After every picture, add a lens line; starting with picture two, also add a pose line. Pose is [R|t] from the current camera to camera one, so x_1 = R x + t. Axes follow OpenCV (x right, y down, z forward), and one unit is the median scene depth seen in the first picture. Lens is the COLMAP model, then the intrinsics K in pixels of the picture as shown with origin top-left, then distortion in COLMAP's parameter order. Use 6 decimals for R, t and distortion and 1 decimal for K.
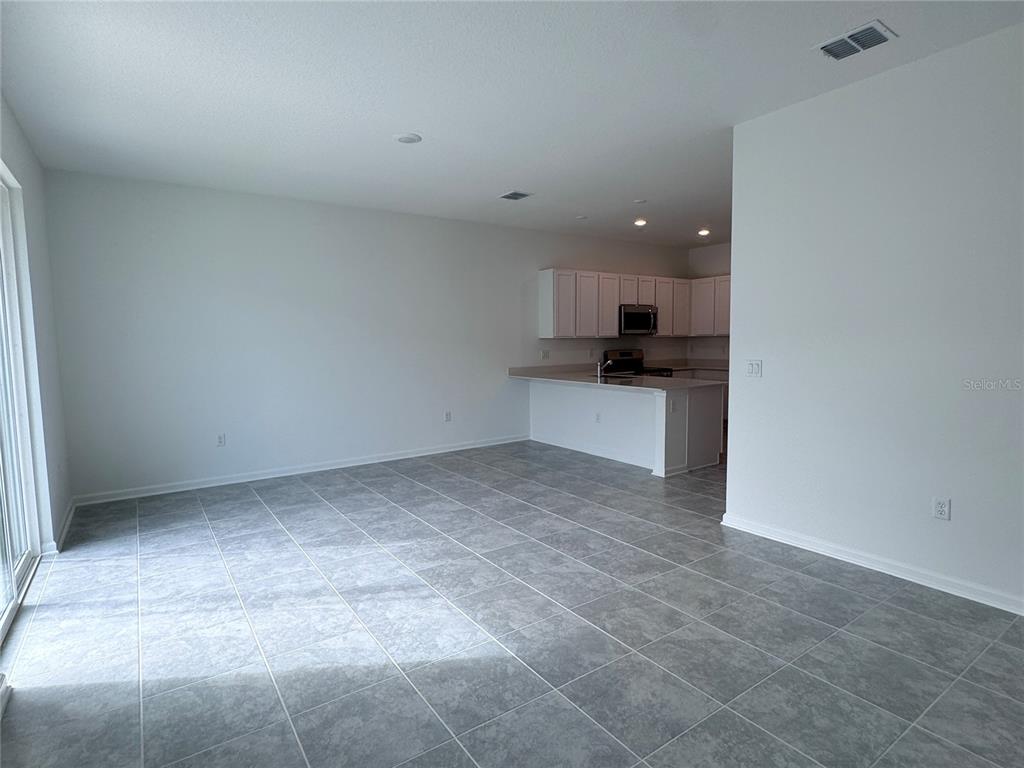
lens RADIAL K [[544.9, 0, 516.3], [0, 544.9, 390.5], [0, 0, 1]] dist [-0.004162, 0.000200]
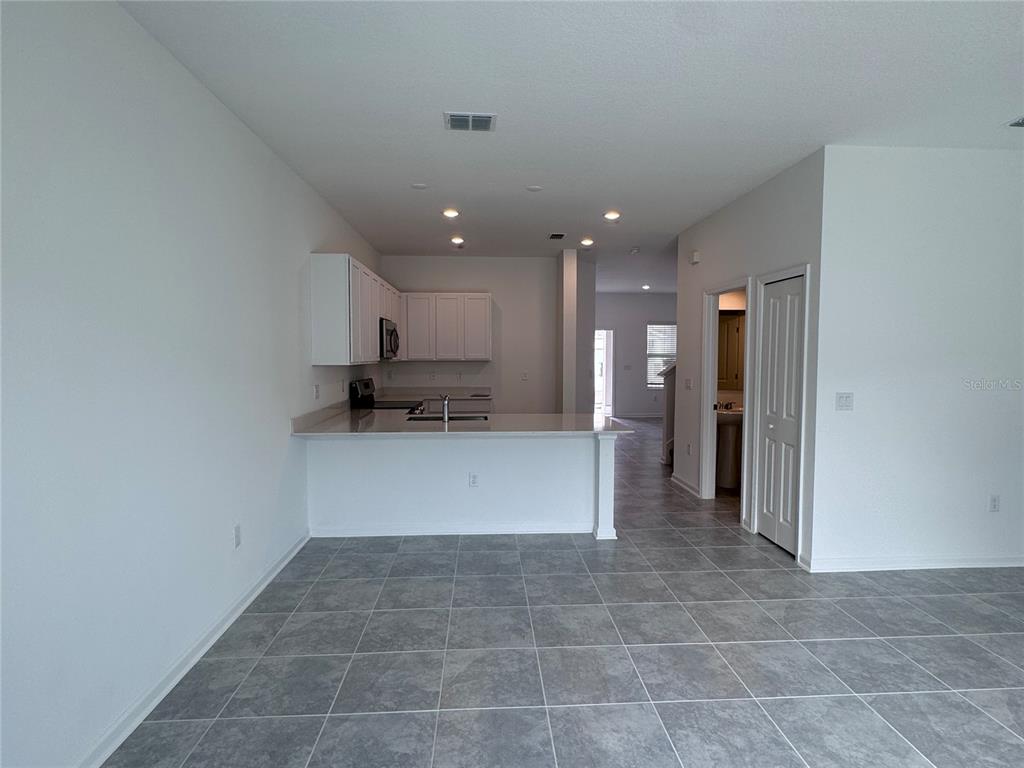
lens RADIAL K [[558.6, 0, 510.1], [0, 558.6, 365.0], [0, 0, 1]] dist [0.000989, -0.001111]
pose [[0.537673, -0.004146, 0.843144, -0.529422], [0.083000, 0.995391, -0.048035, -0.071056], [-0.839059, 0.095808, 0.535539, 0.726558]]
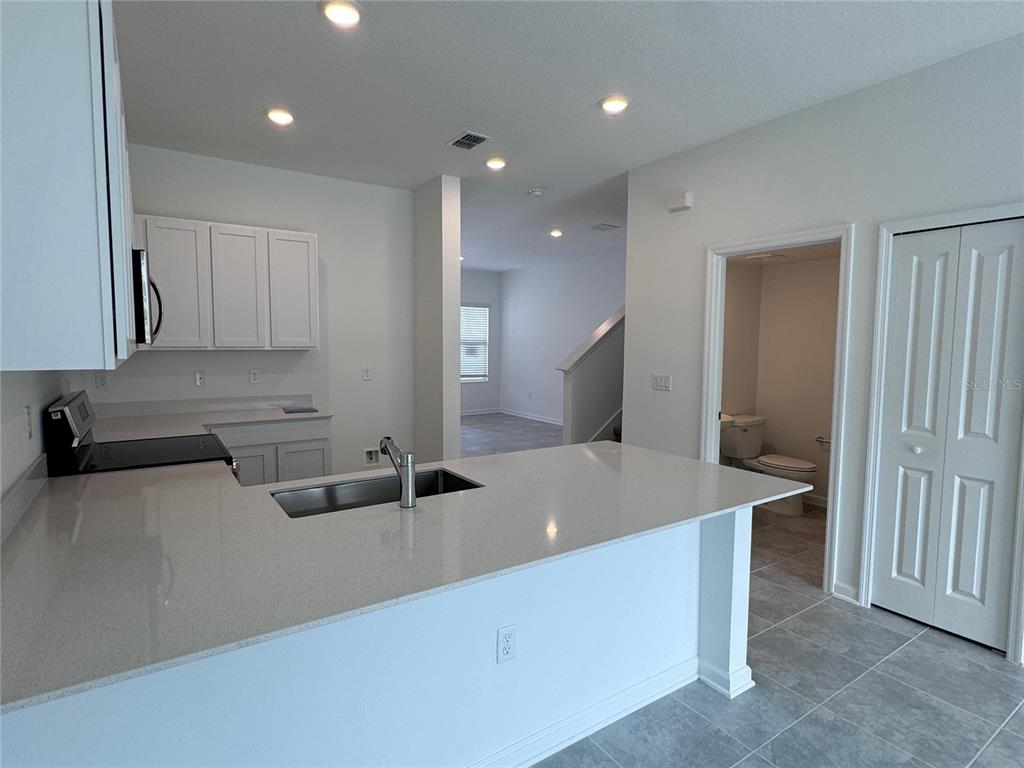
lens RADIAL K [[548.6, 0, 511.0], [0, 548.6, 374.6], [0, 0, 1]] dist [0.001985, 0.000232]
pose [[0.023544, -0.047100, 0.998613, -0.151930], [0.100784, 0.993913, 0.044502, -0.128054], [-0.994630, 0.099597, 0.028148, 1.249019]]
